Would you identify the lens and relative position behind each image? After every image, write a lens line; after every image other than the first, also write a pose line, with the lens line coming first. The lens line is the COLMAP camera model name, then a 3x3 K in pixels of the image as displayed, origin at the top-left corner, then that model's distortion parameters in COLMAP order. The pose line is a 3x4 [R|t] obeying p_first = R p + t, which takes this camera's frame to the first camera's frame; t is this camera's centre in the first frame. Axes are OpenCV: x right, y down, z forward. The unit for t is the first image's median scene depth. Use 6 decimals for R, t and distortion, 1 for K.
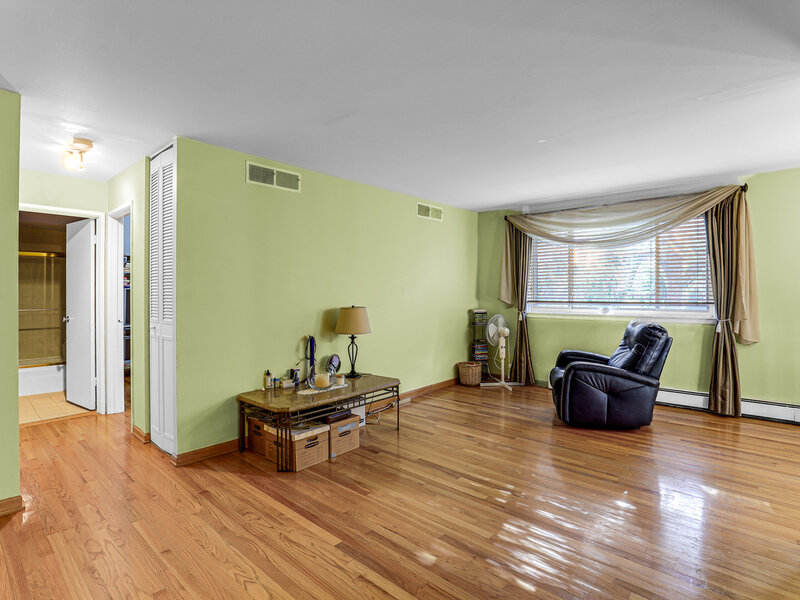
lens RADIAL K [[419.9, 0, 411.1], [0, 419.9, 295.6], [0, 0, 1]] dist [-0.031188, 0.004820]
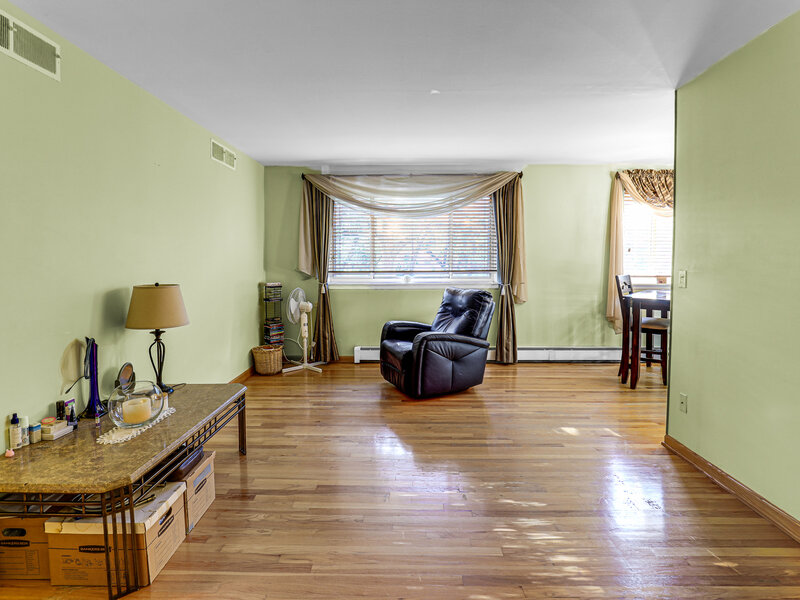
lens RADIAL K [[419.9, 0, 401.4], [0, 419.9, 285.5], [0, 0, 1]] dist [-0.031188, 0.004820]
pose [[0.764288, -0.037949, 0.643757, -0.256811], [0.008400, 0.998768, 0.048904, 0.000077], [-0.644820, -0.031969, 0.763665, 0.272580]]
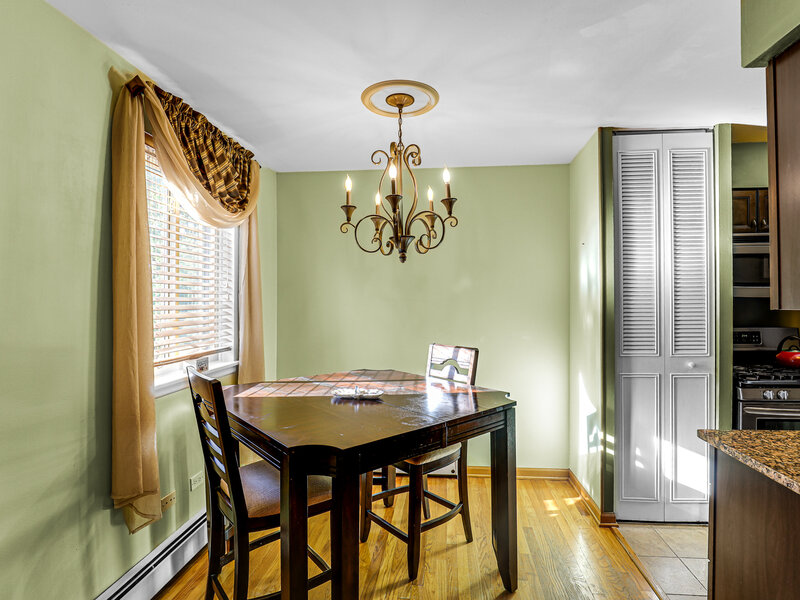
lens RADIAL K [[419.9, 0, 396.6], [0, 419.9, 299.7], [0, 0, 1]] dist [-0.031188, 0.004820]
pose [[-0.591113, 0.001916, 0.806587, 0.501606], [0.018420, 0.999768, 0.011124, -0.036380], [-0.806379, 0.021433, -0.591011, 0.828963]]
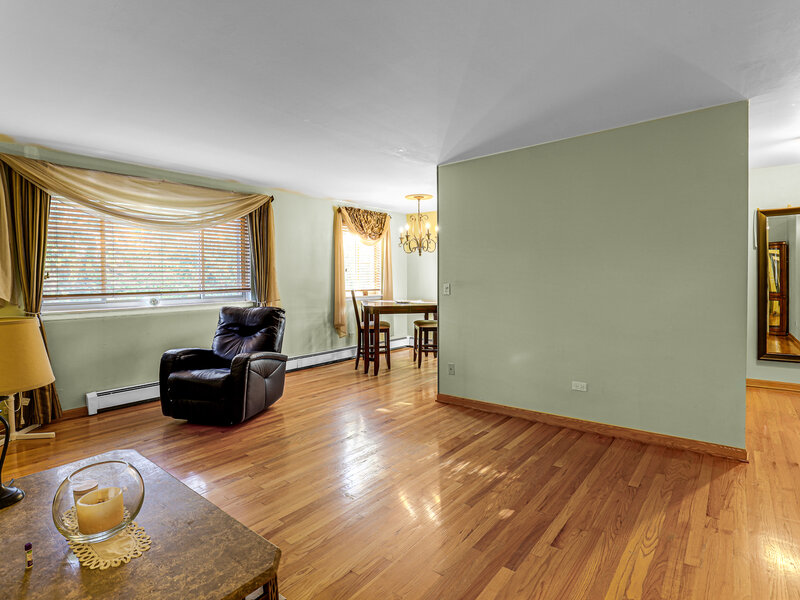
lens RADIAL K [[419.9, 0, 400.0], [0, 419.9, 293.2], [0, 0, 1]] dist [-0.031188, 0.004820]
pose [[-0.042472, -0.032658, 0.998564, -0.514624], [0.020517, 0.999226, 0.033552, -0.000818], [-0.998887, 0.021913, -0.041769, 0.644245]]
